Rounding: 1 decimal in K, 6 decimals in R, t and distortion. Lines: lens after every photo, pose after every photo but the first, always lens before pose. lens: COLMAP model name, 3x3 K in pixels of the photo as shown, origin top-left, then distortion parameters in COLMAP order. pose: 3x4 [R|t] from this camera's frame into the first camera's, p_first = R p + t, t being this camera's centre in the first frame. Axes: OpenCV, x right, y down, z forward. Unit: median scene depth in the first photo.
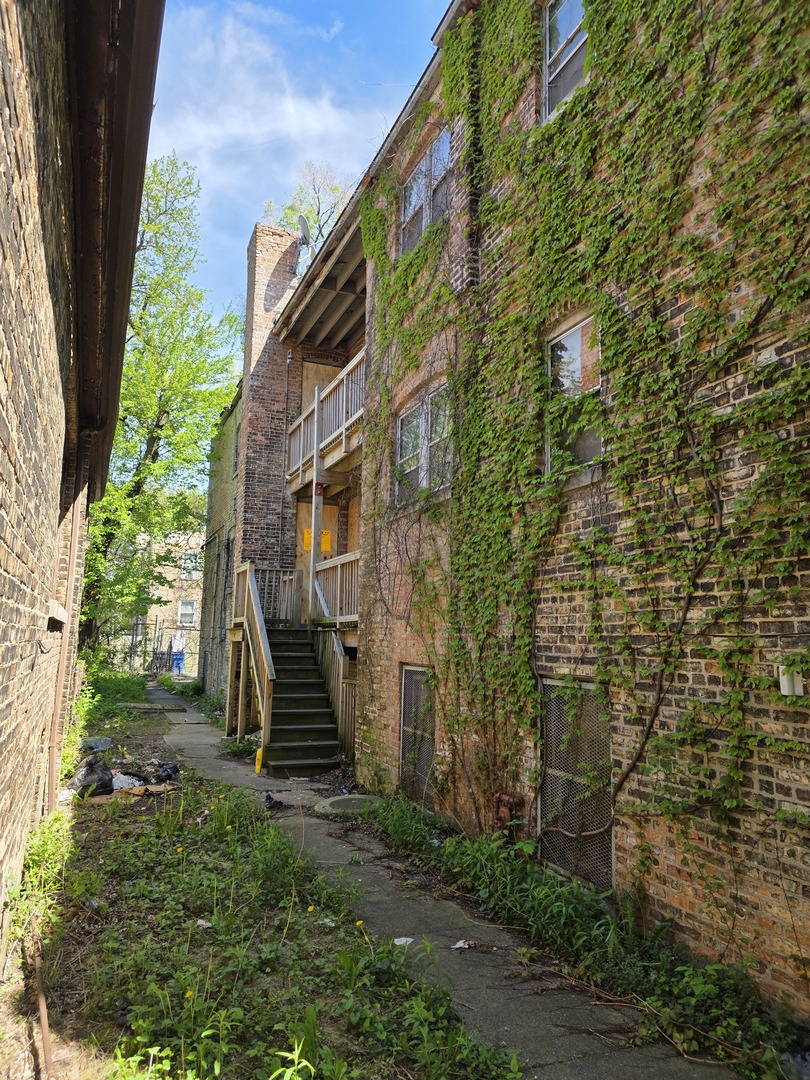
lens RADIAL K [[722.6, 0, 408.8], [0, 722.6, 540.0], [0, 0, 1]] dist [0.045164, -0.041868]
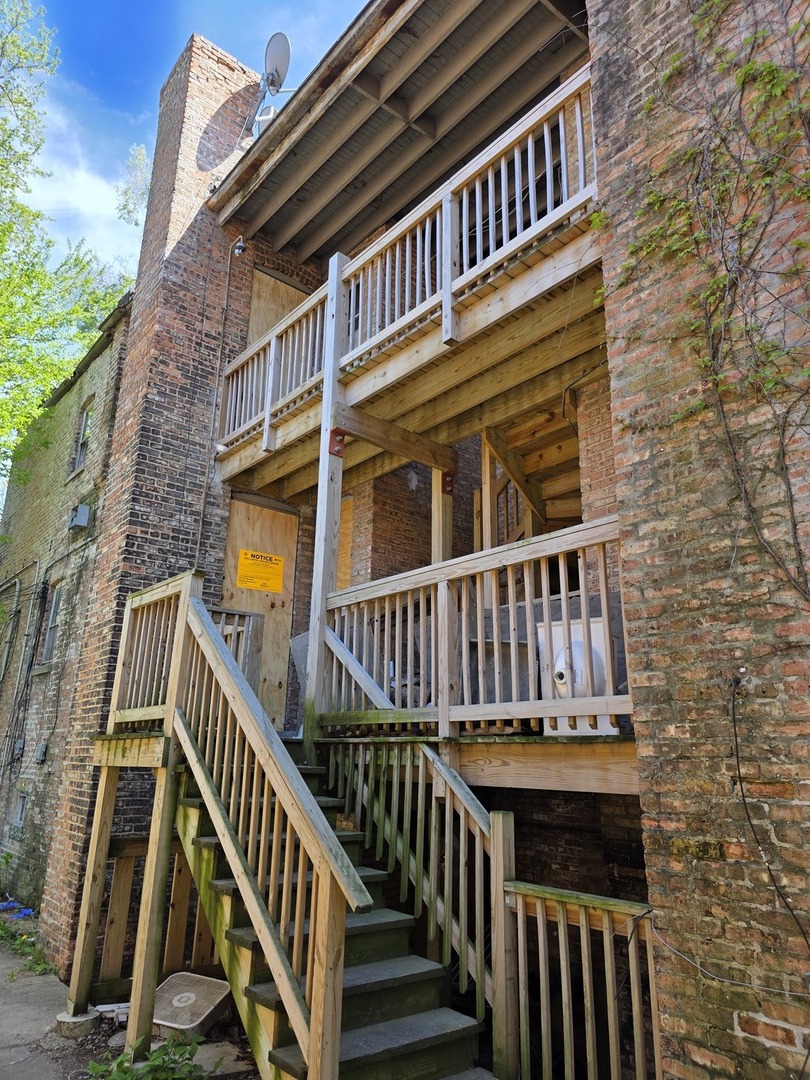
lens RADIAL K [[722.6, 0, 400.1], [0, 722.6, 539.2], [0, 0, 1]] dist [0.045164, -0.041868]
pose [[0.957240, 0.086241, 0.276143, -0.182820], [-0.042913, 0.986302, -0.159271, 0.060086], [-0.286096, 0.140611, 0.947828, 0.460158]]
